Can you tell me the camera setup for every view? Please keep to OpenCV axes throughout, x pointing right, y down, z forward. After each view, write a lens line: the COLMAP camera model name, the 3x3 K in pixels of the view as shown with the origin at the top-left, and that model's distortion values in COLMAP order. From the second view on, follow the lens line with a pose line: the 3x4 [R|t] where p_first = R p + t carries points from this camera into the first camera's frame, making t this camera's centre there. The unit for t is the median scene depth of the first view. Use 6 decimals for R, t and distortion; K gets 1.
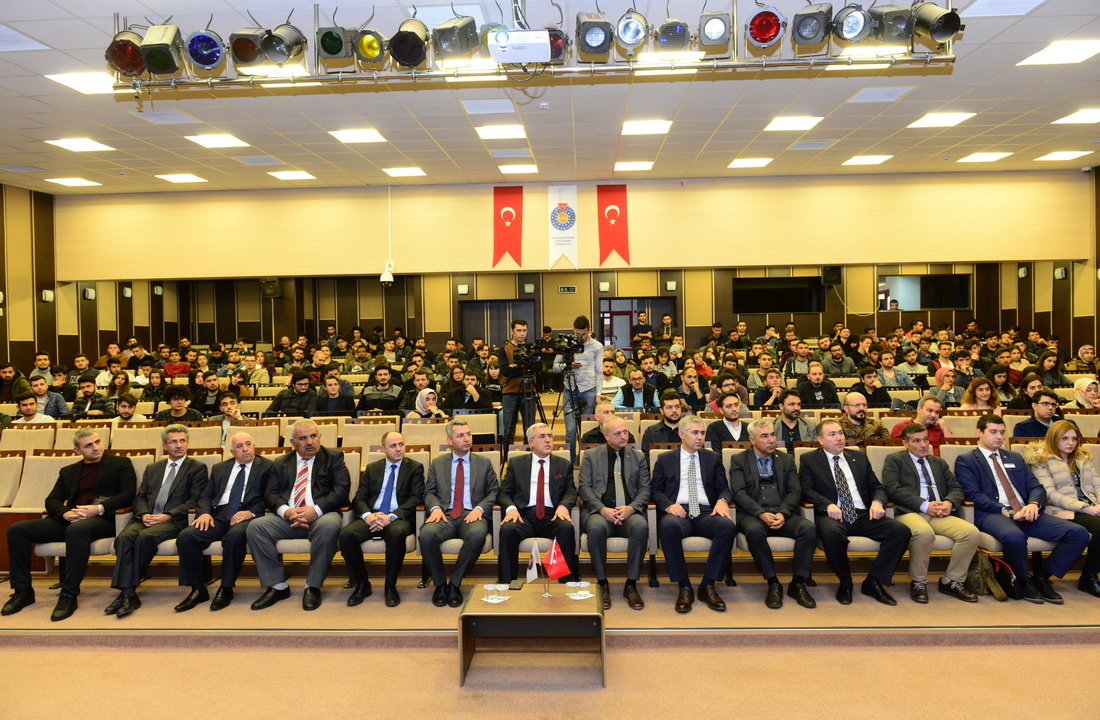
lens RADIAL K [[758.0, 0, 550.0], [0, 758.0, 360.0], [0, 0, 1]] dist [-0.000073, -0.009058]
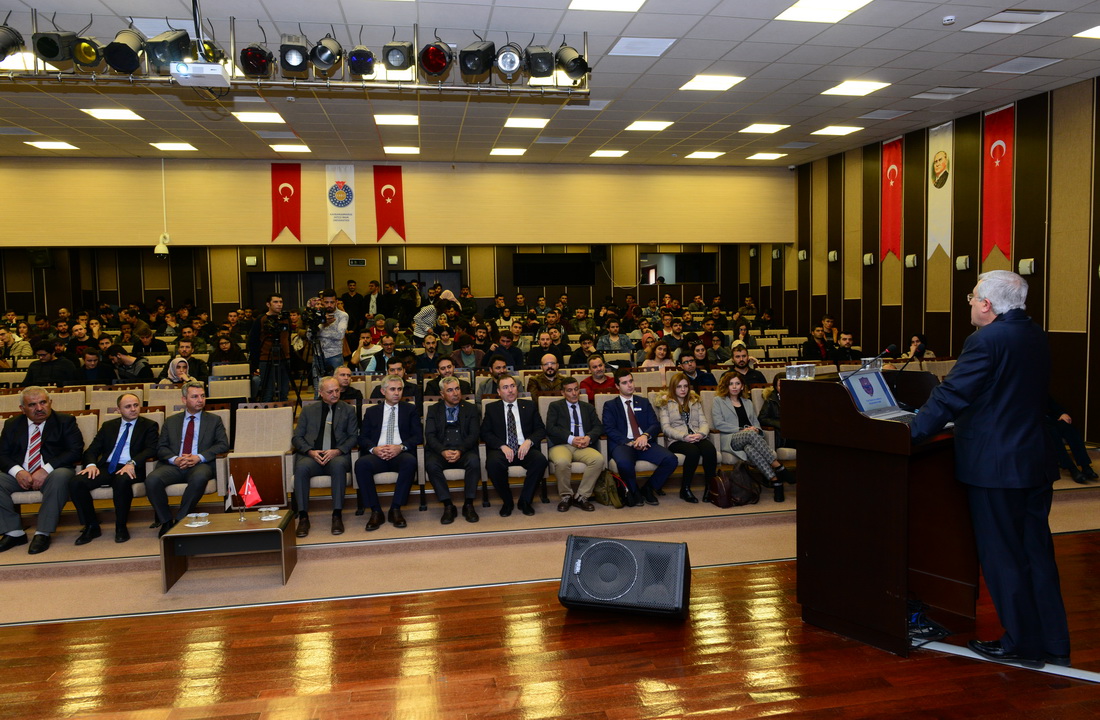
lens RADIAL K [[758.0, 0, 550.0], [0, 758.0, 360.0], [0, 0, 1]] dist [-0.000073, -0.009058]
pose [[0.977639, -0.015285, 0.209734, 0.131838], [0.006880, 0.999146, 0.040745, 0.001205], [-0.210178, -0.038391, 0.976909, -0.176801]]
